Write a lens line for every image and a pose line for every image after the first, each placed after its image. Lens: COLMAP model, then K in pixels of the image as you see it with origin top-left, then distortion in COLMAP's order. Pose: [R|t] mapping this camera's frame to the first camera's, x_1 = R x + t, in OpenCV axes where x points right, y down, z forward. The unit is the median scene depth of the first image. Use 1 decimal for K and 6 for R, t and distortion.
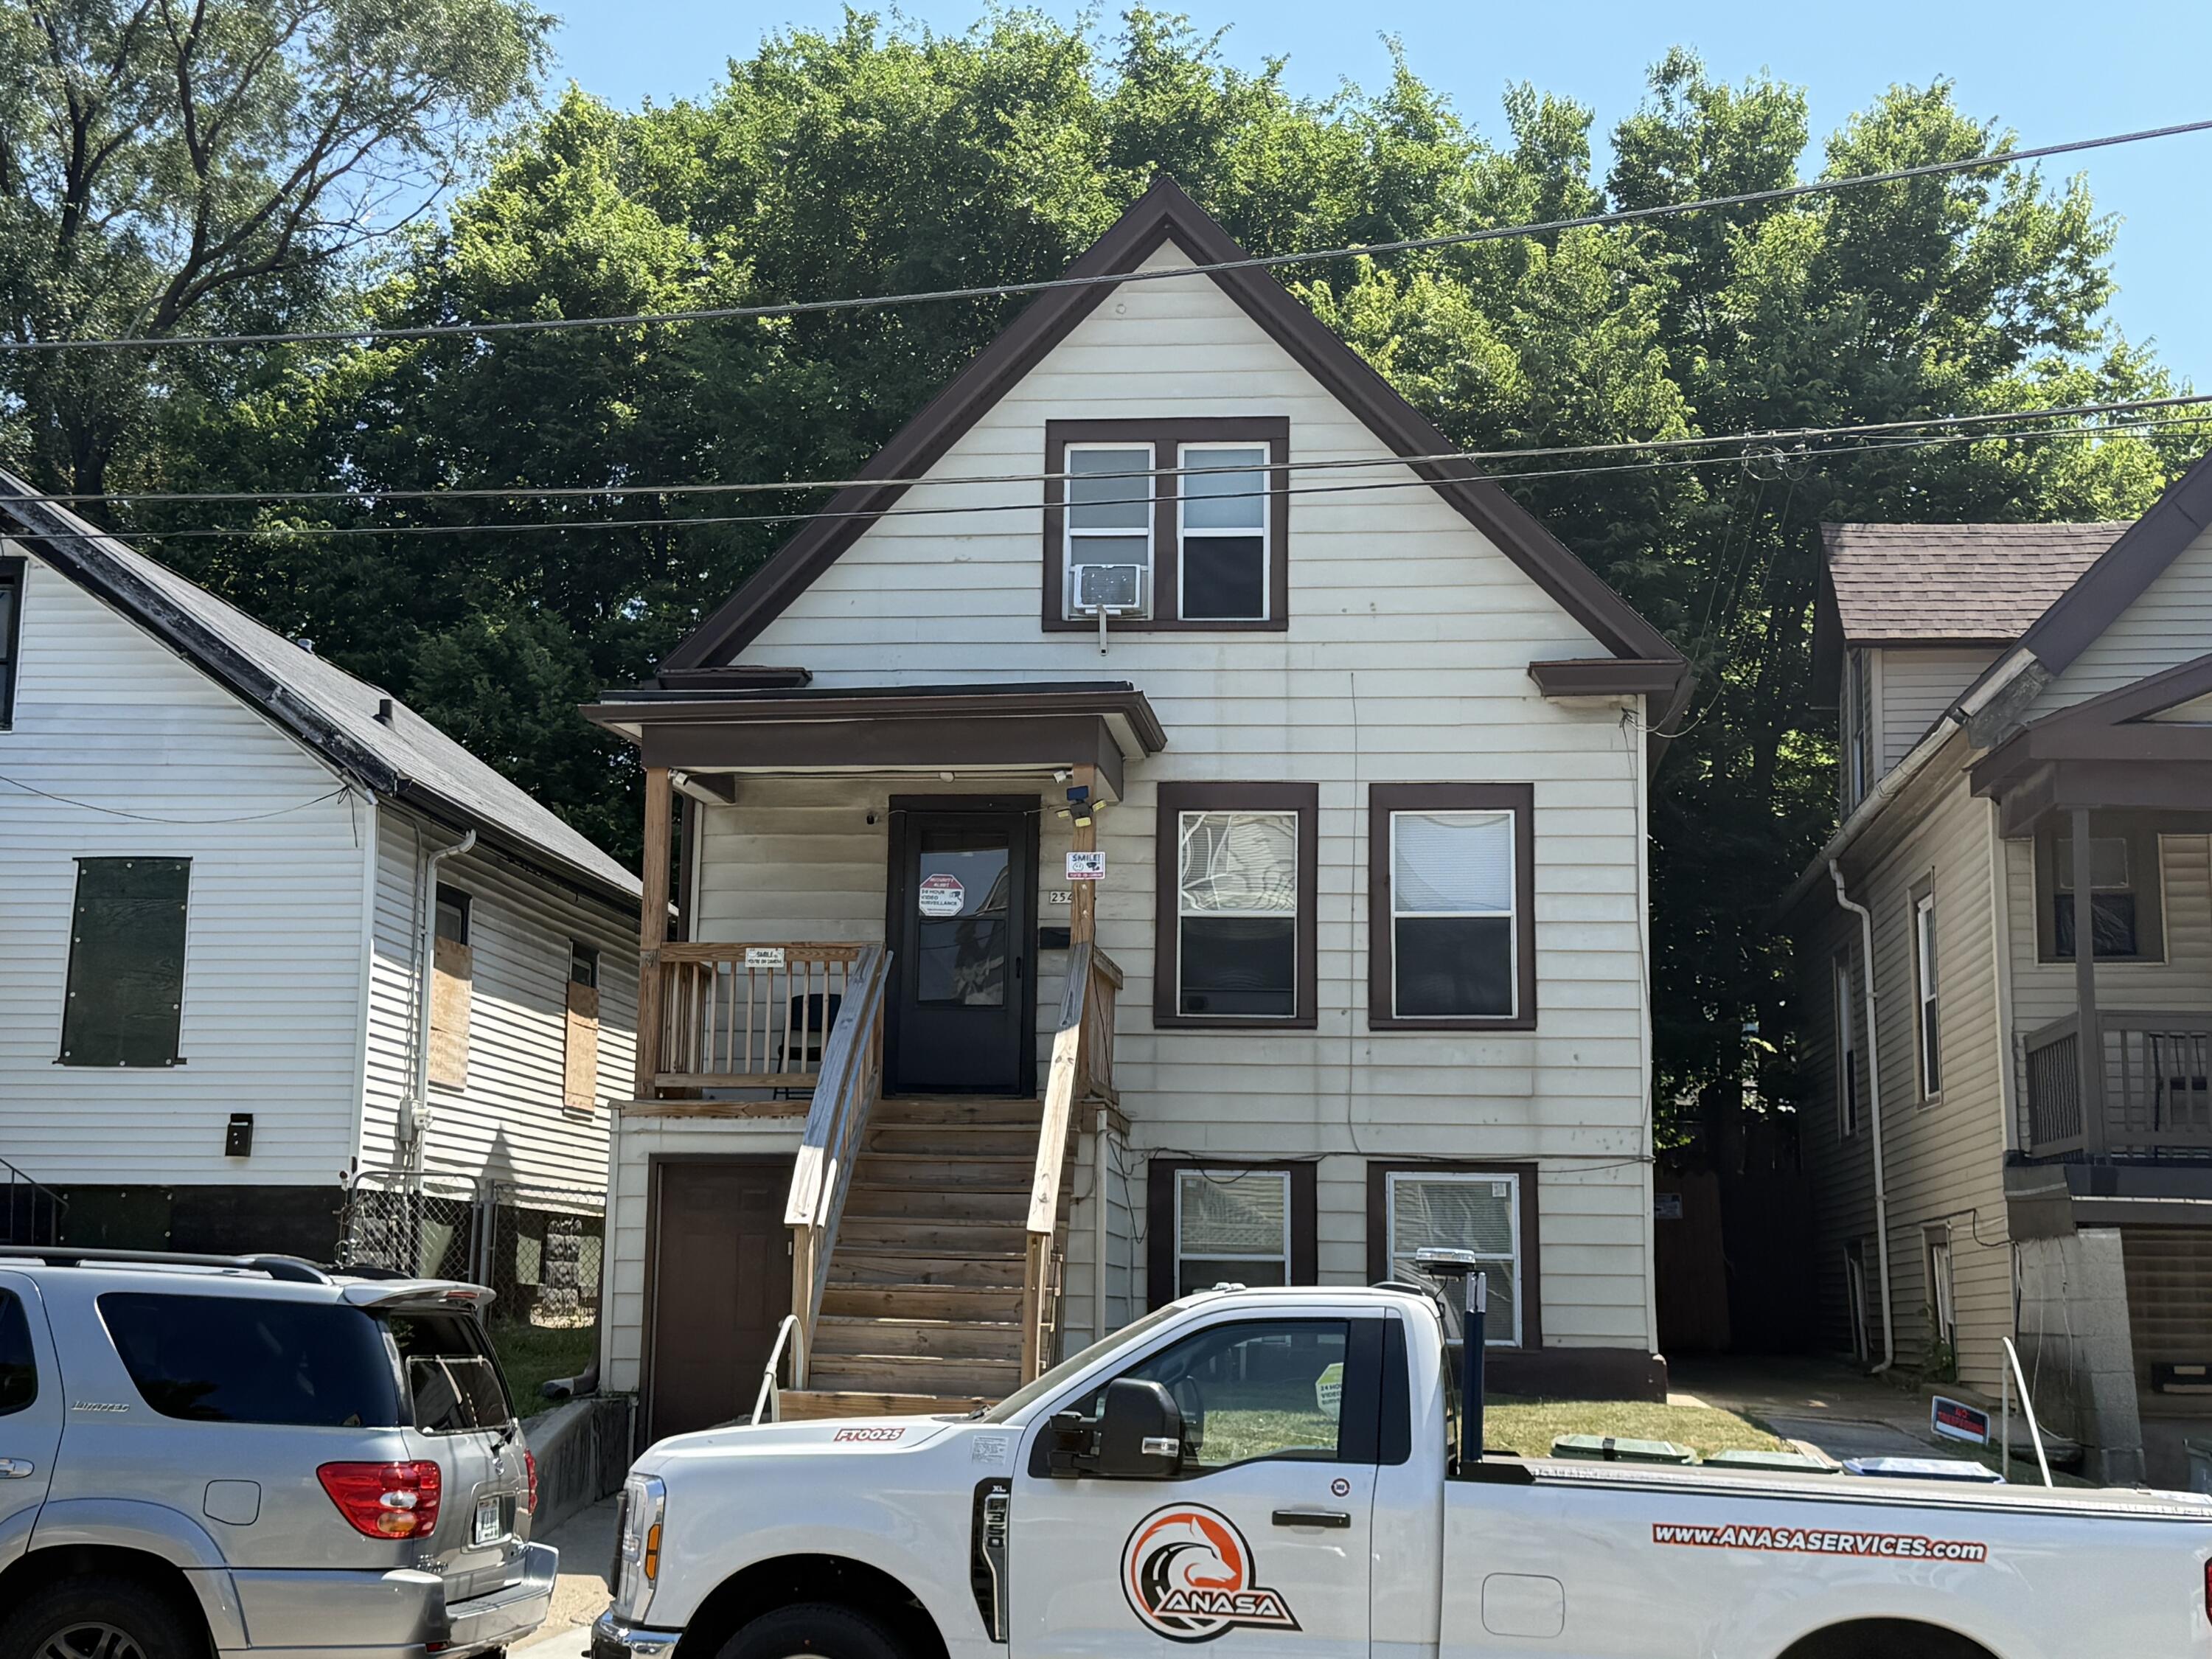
lens RADIAL K [[2925.9, 0, 1106.0], [0, 2925.9, 829.5], [0, 0, 1]] dist [0.008174, 0.825004]
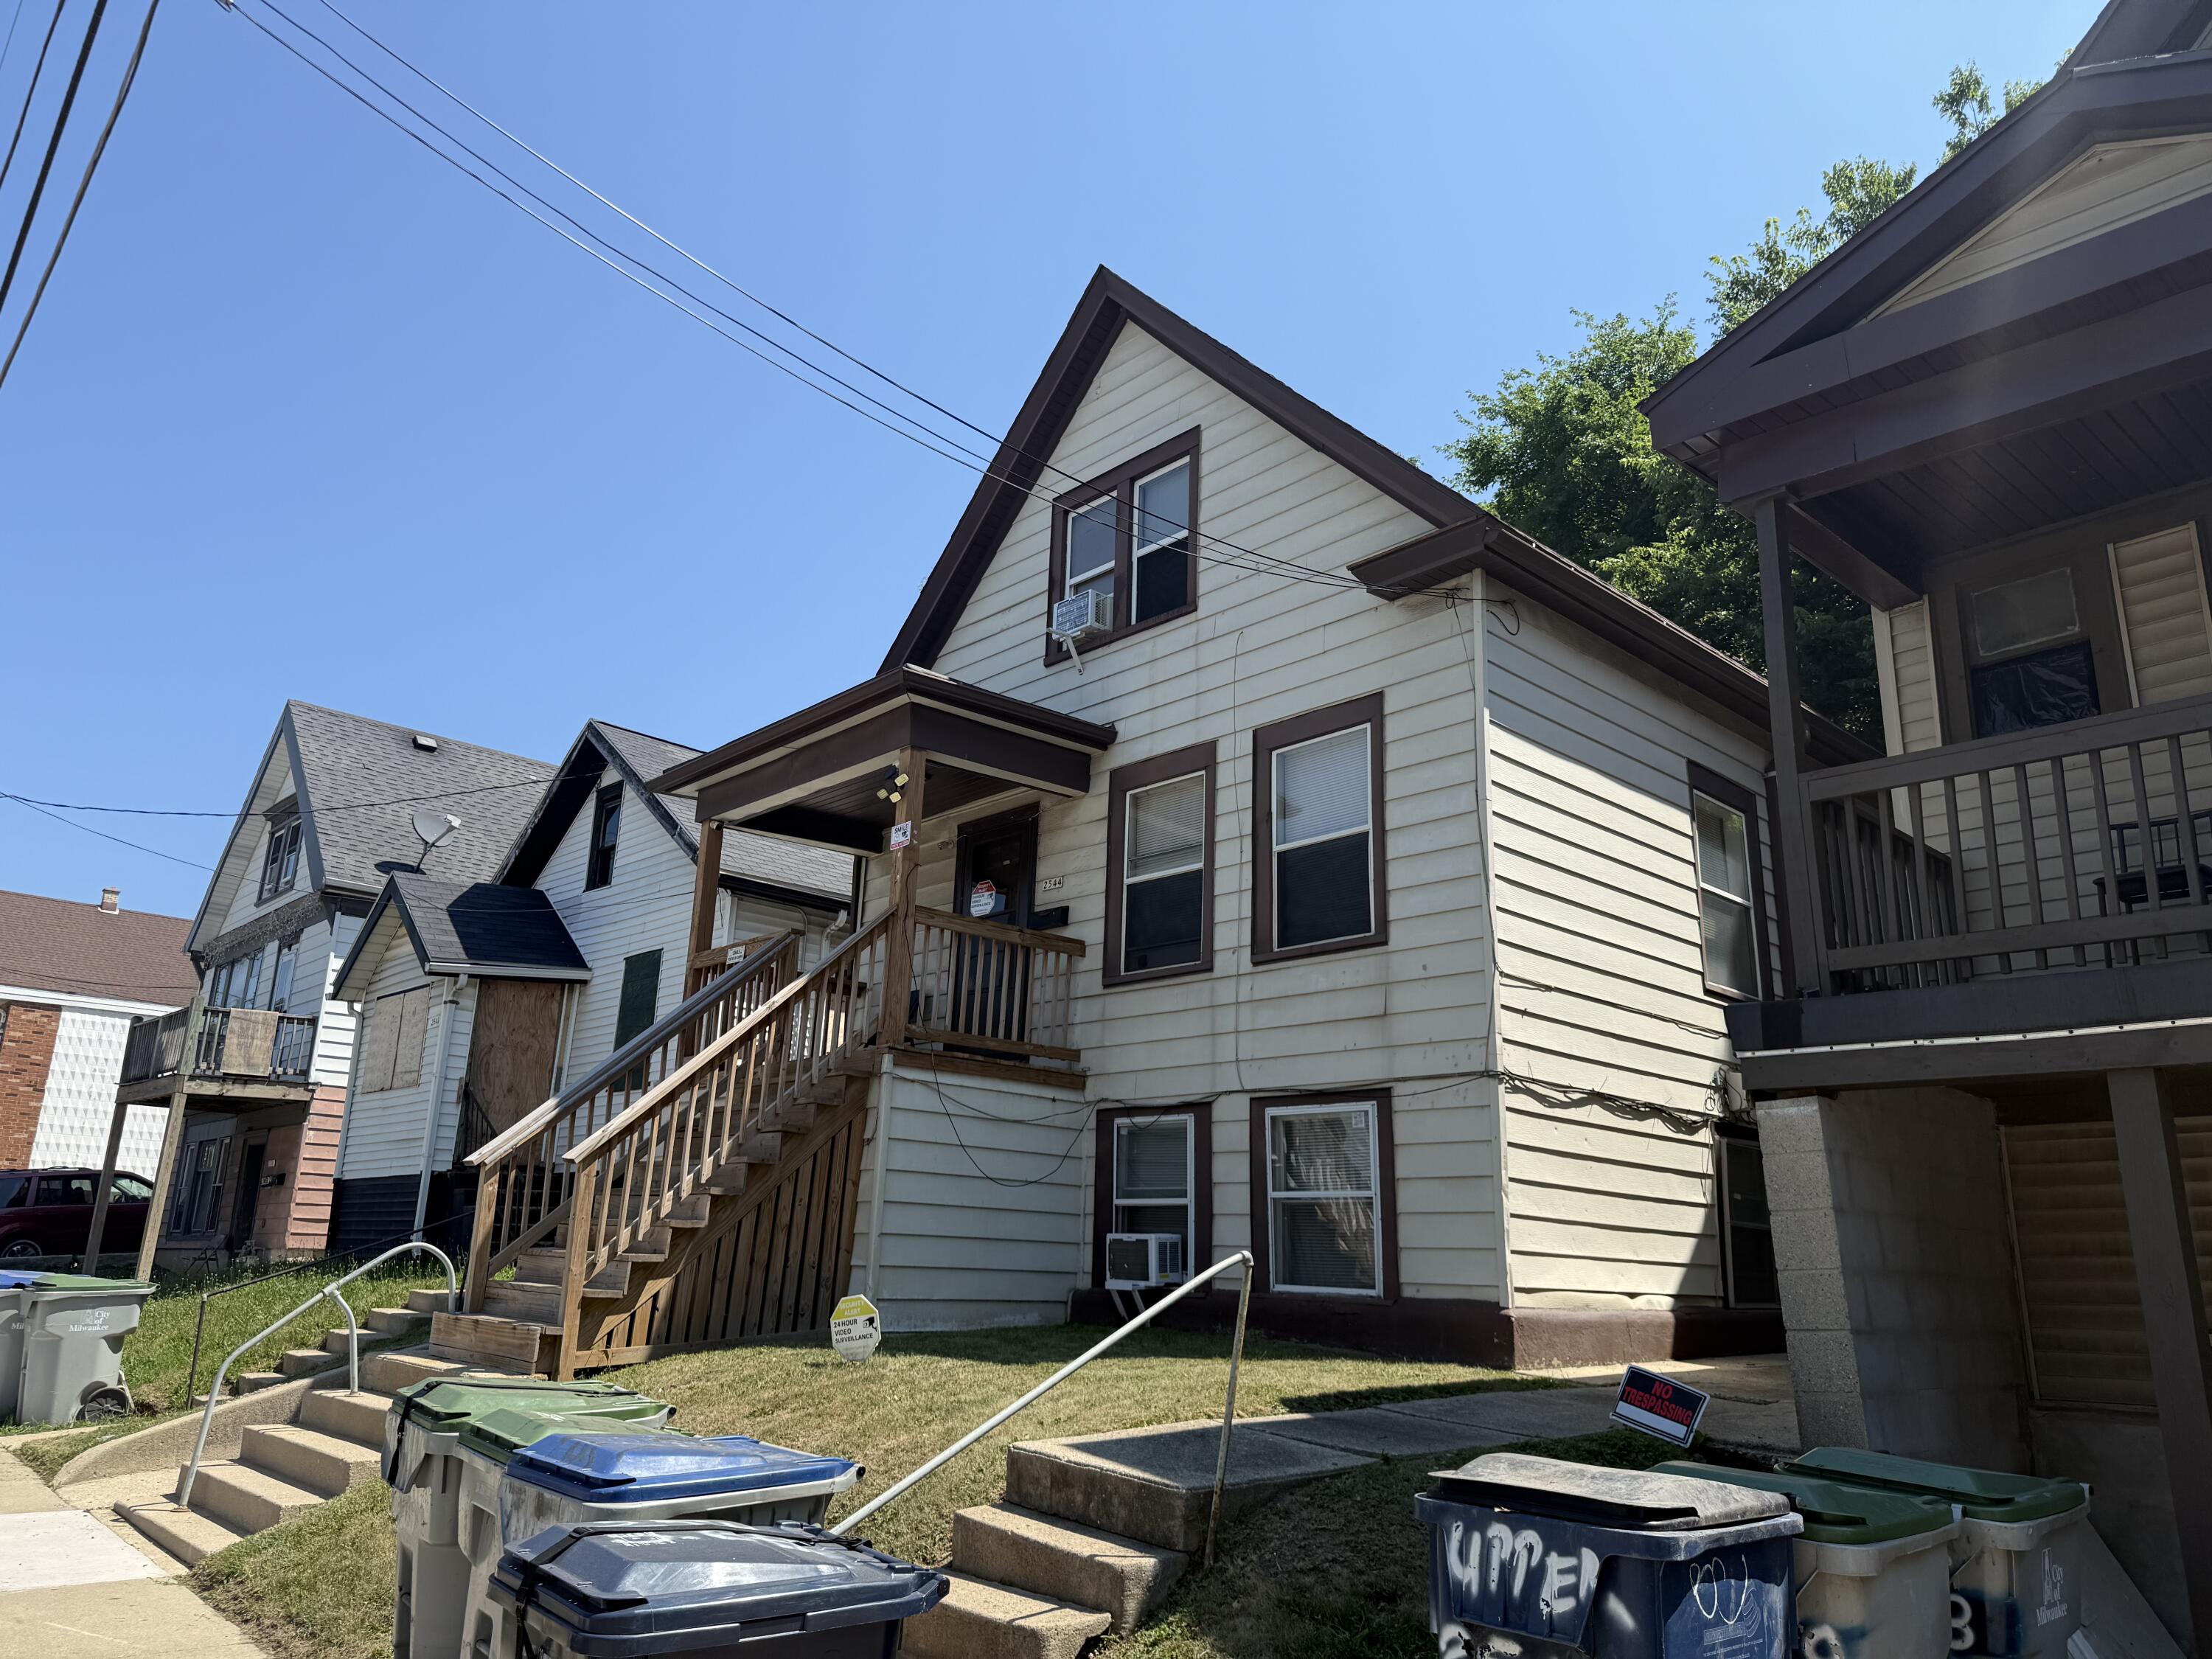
lens RADIAL K [[1535.2, 0, 1105.5], [0, 1535.2, 839.1], [0, 0, 1]] dist [0.109928, -0.165272]
pose [[0.753070, -0.169669, -0.635687, 0.392110], [0.086174, 0.983290, -0.160360, 0.105610], [0.652273, 0.065982, 0.755107, 0.567250]]
